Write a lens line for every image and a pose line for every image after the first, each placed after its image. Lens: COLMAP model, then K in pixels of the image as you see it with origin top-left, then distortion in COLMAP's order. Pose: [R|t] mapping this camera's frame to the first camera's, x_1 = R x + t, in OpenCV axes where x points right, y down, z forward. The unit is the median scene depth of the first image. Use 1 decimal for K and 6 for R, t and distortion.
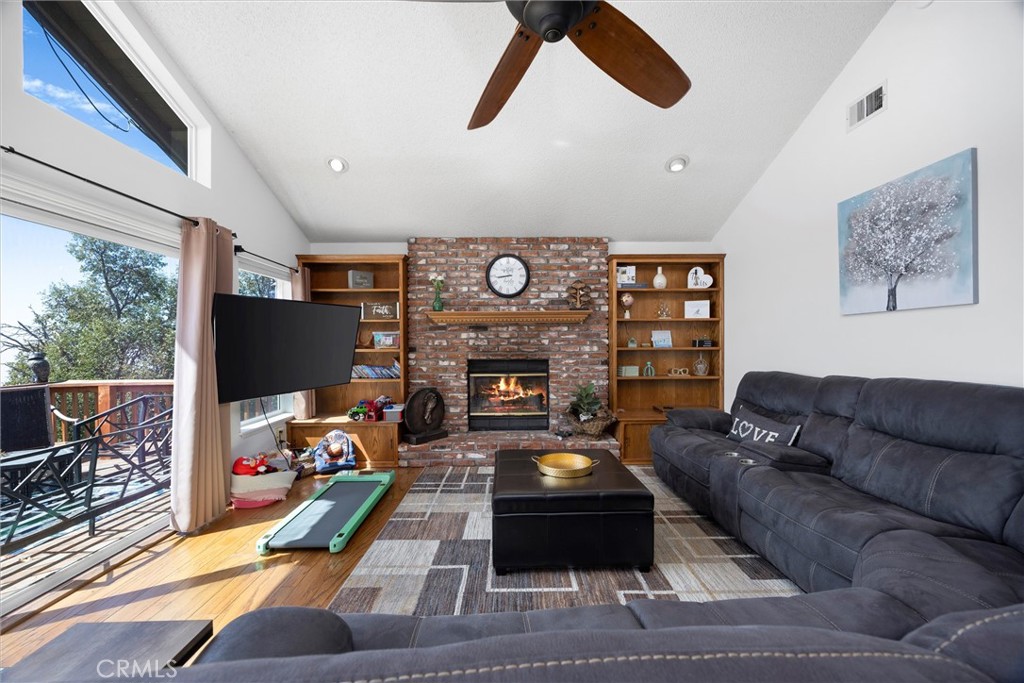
lens RADIAL K [[394.6, 0, 509.9], [0, 394.6, 345.2], [0, 0, 1]] dist [-0.001535, 0.000204]
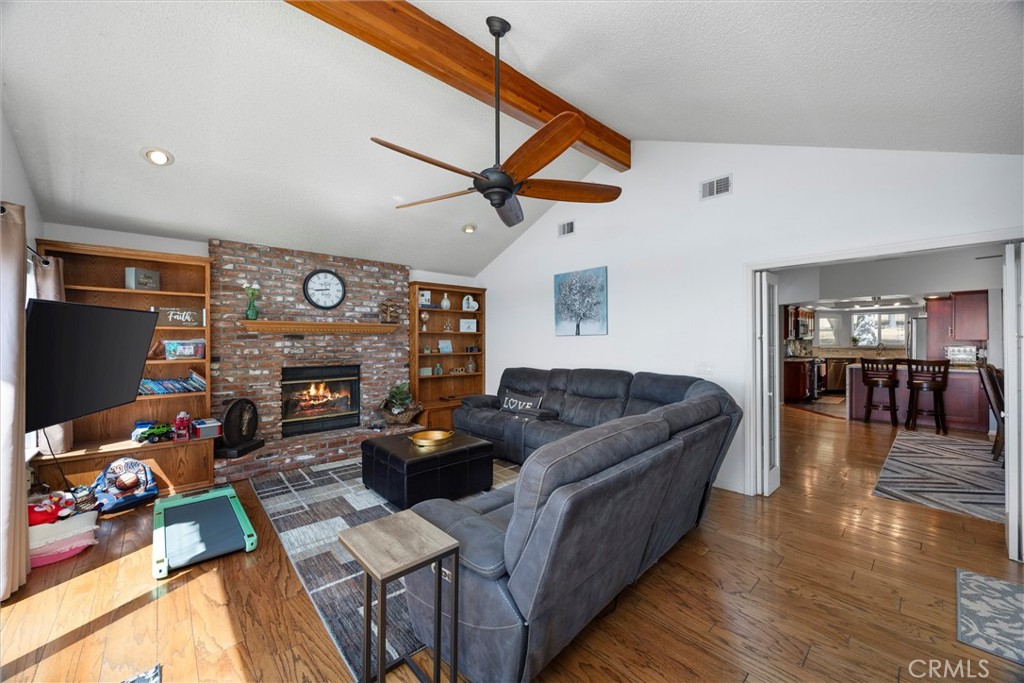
lens RADIAL K [[392.5, 0, 512.0], [0, 392.5, 341.5], [0, 0, 1]] dist [0.000727, 0.000244]
pose [[0.753560, 0.002842, 0.657373, -0.332941], [0.002337, 0.999973, -0.007003, -0.023203], [-0.657375, 0.006814, 0.753533, -0.160157]]
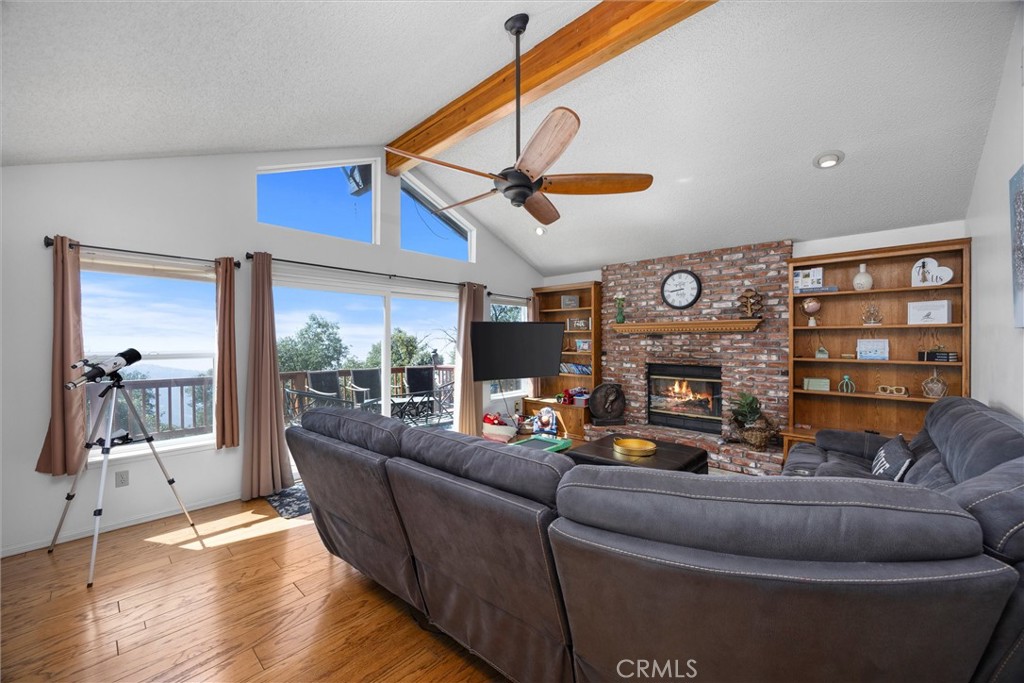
lens RADIAL K [[394.6, 0, 509.9], [0, 394.6, 345.2], [0, 0, 1]] dist [-0.001535, 0.000204]
pose [[0.717470, 0.014682, -0.696435, 0.430850], [-0.008782, 0.999889, 0.012031, -0.028538], [0.696534, -0.002516, 0.717519, -0.133197]]
